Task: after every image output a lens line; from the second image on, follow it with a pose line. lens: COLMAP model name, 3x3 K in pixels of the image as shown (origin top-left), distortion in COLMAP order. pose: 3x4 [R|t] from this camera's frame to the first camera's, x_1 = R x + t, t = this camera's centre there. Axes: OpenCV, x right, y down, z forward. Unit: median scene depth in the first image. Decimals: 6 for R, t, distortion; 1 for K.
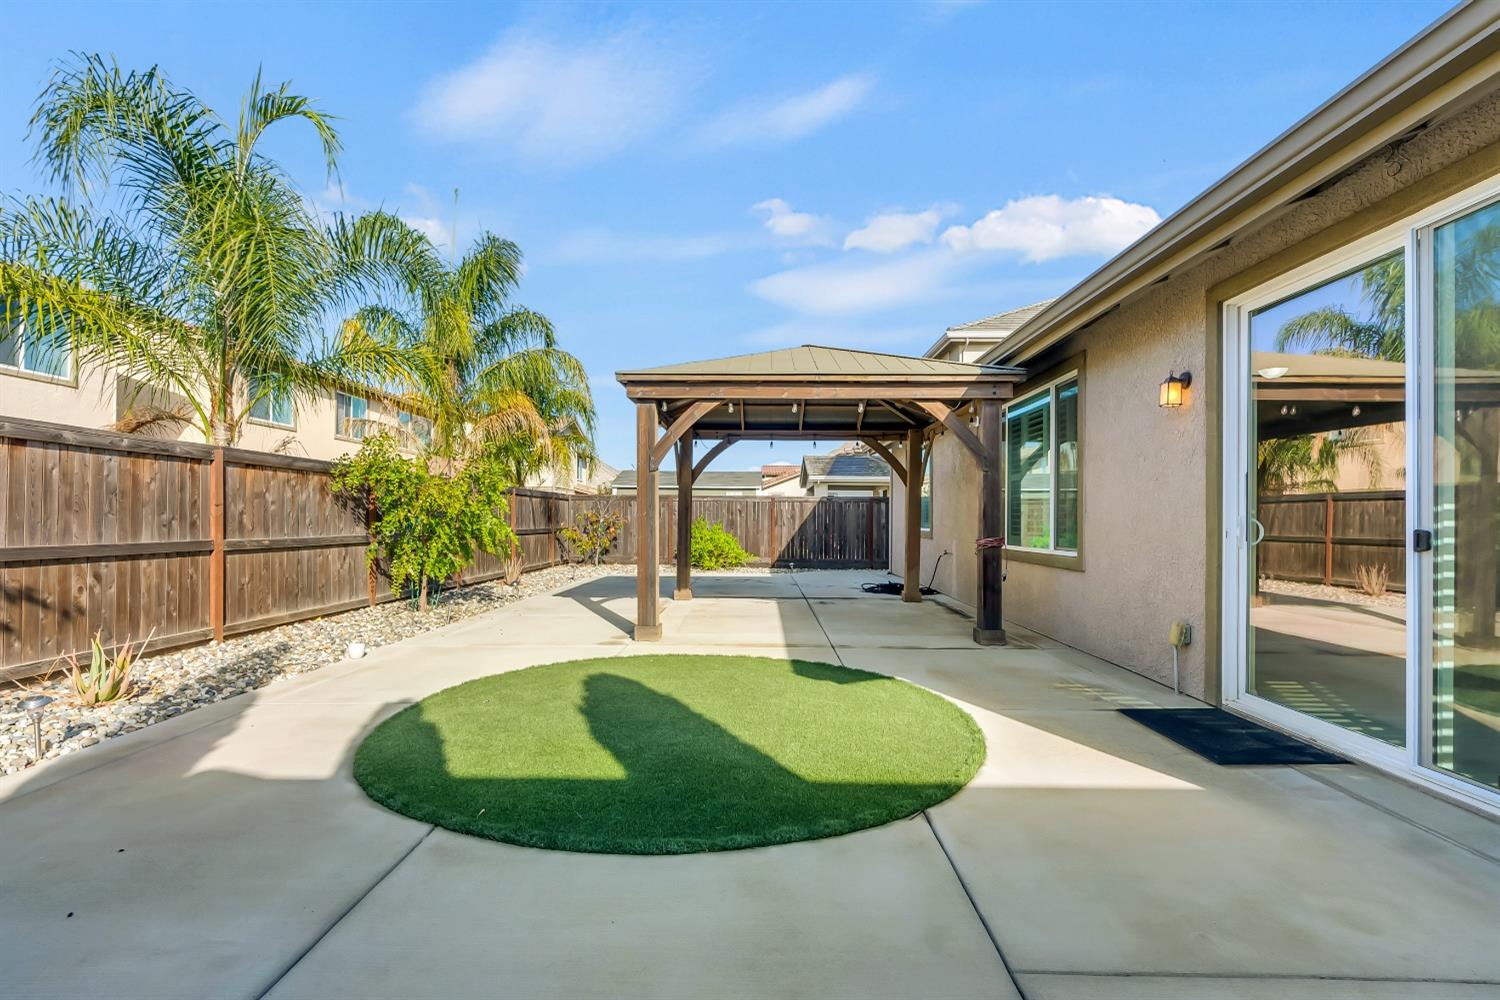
lens RADIAL K [[685.6, 0, 744.9], [0, 685.6, 514.2], [0, 0, 1]] dist [-0.002931, 0.000139]
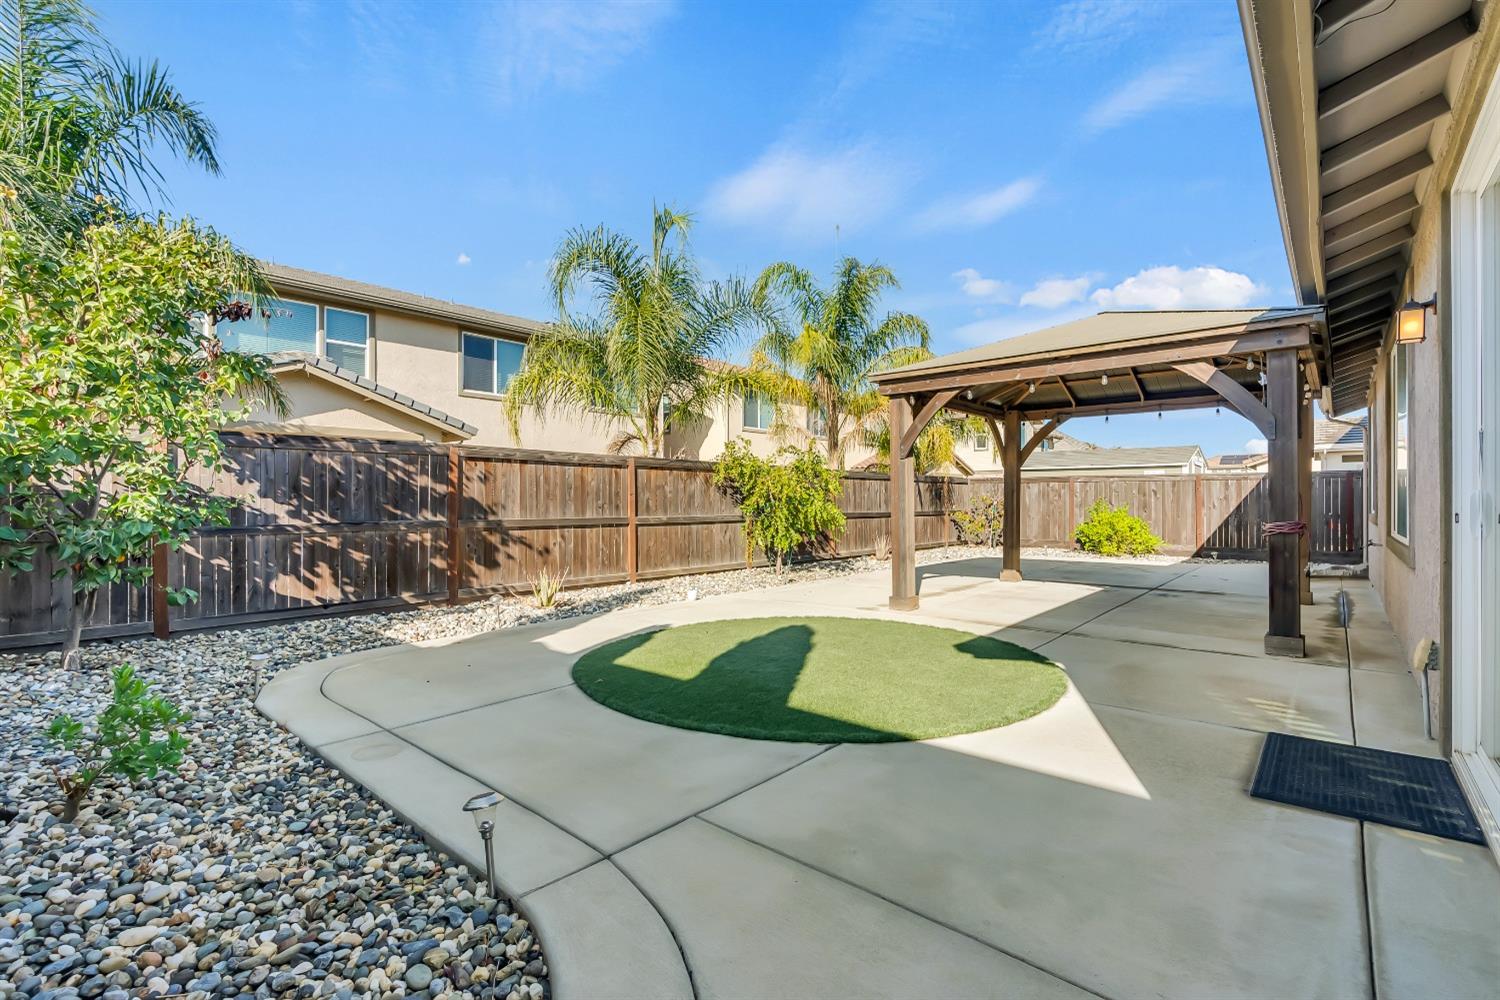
lens RADIAL K [[675.6, 0, 754.8], [0, 675.6, 500.0], [0, 0, 1]] dist [-0.005915, 0.001760]
pose [[0.769886, -0.008070, -0.638130, 0.404683], [0.010569, 0.999944, 0.000105, 0.001974], [0.638093, -0.006825, 0.769929, -0.001592]]
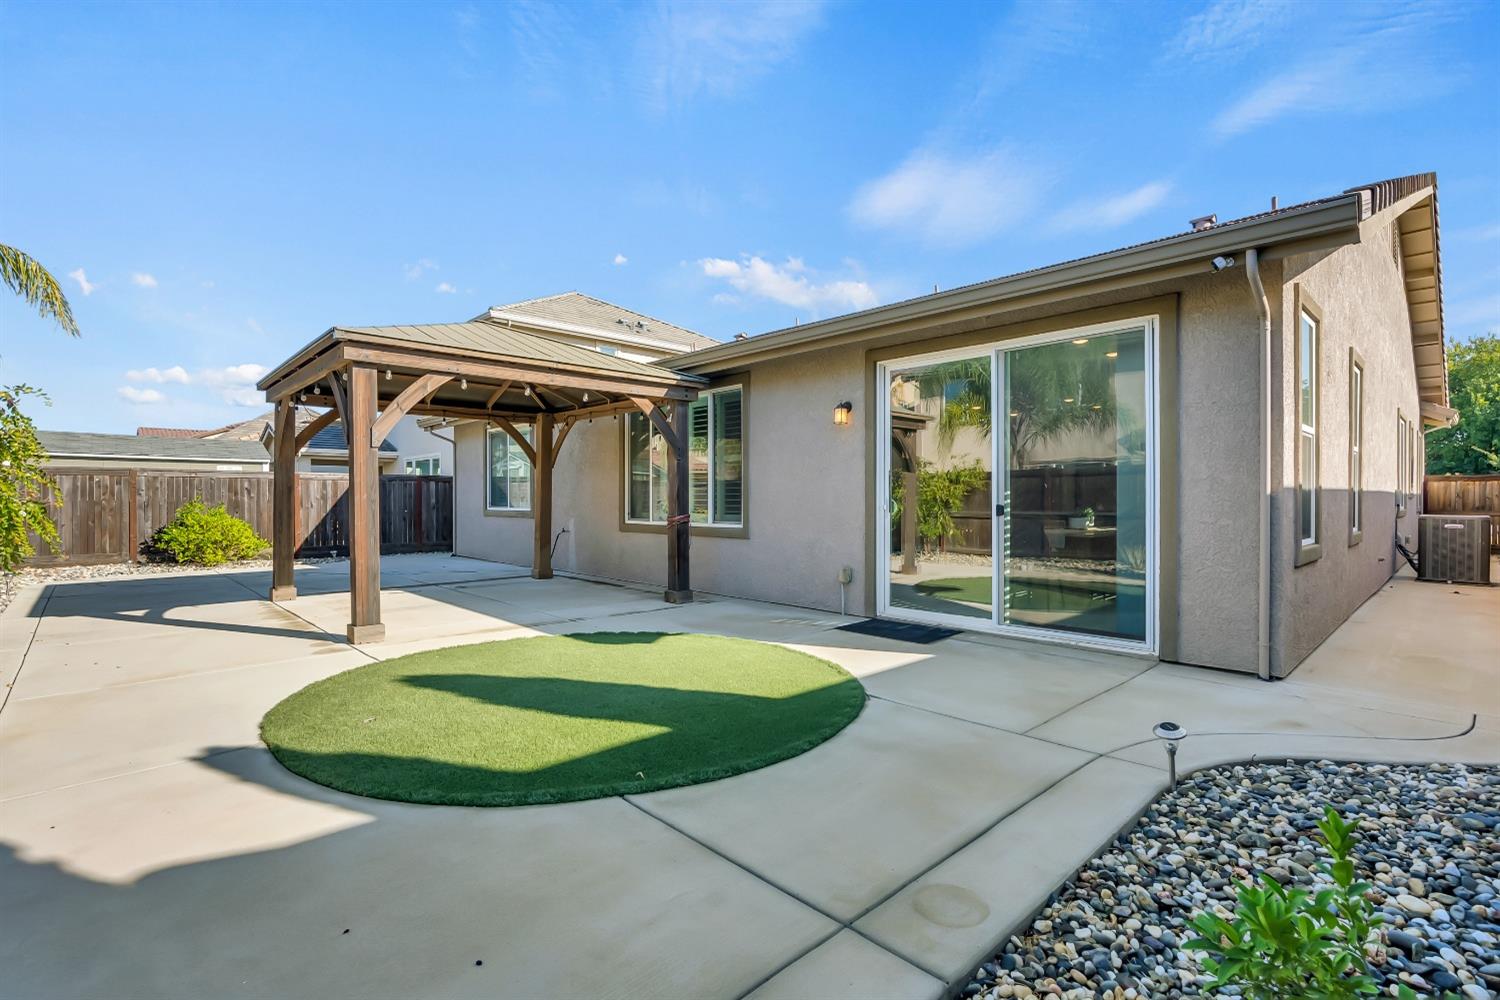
lens RADIAL K [[701.2, 0, 741.0], [0, 701.2, 503.5], [0, 0, 1]] dist [-0.003430, 0.000104]
pose [[0.713277, -0.011802, 0.700783, -0.453103], [0.000039, 0.999859, 0.016800, -0.006837], [-0.700882, -0.011956, 0.713177, 0.041516]]
